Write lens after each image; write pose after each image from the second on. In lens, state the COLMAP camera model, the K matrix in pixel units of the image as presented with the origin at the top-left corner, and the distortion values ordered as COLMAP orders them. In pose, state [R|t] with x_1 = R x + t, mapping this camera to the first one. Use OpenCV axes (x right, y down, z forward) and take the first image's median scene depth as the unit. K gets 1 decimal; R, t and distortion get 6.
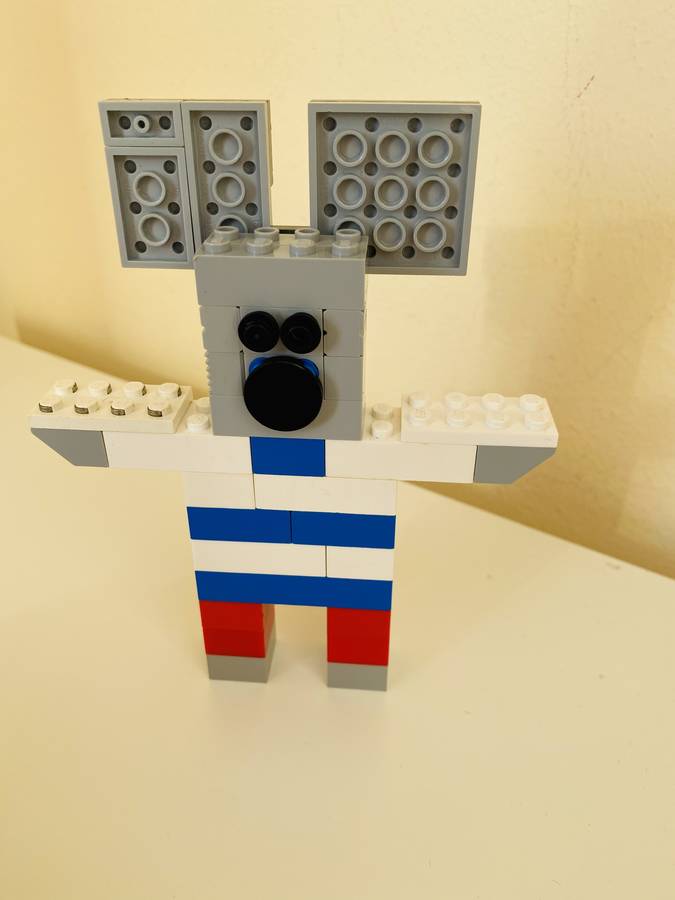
lens RADIAL K [[686.2, 0, 338.0], [0, 686.2, 451.9], [0, 0, 1]] dist [0.015368, -0.013239]
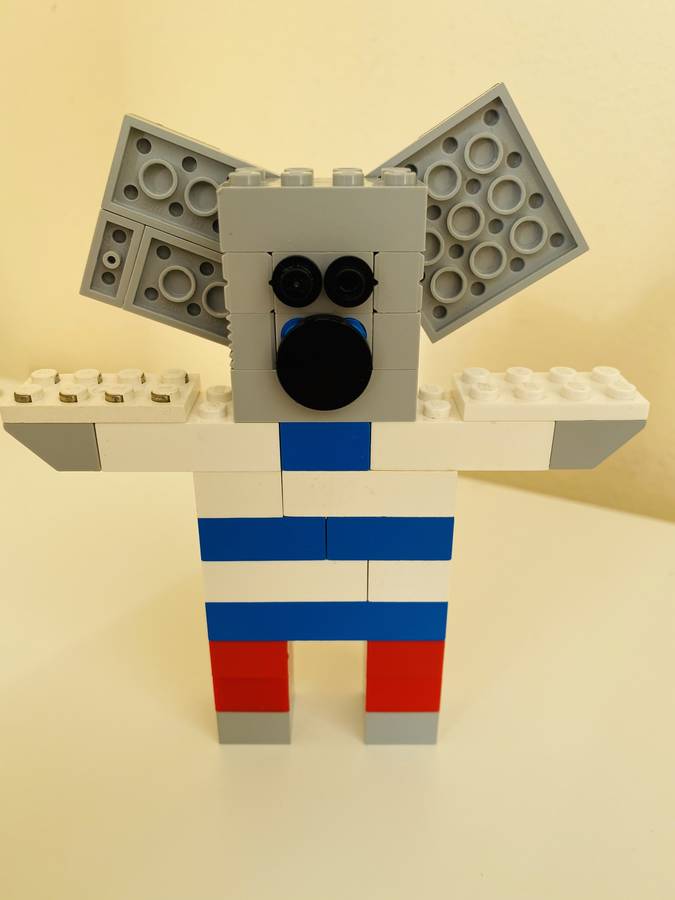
lens RADIAL K [[686.2, 0, 340.1], [0, 686.2, 443.5], [0, 0, 1]] dist [0.015368, -0.013239]
pose [[0.997033, -0.037091, 0.067446, -0.109743], [0.044399, 0.992905, -0.110310, 0.093832], [-0.062875, 0.112978, 0.991606, 0.184016]]
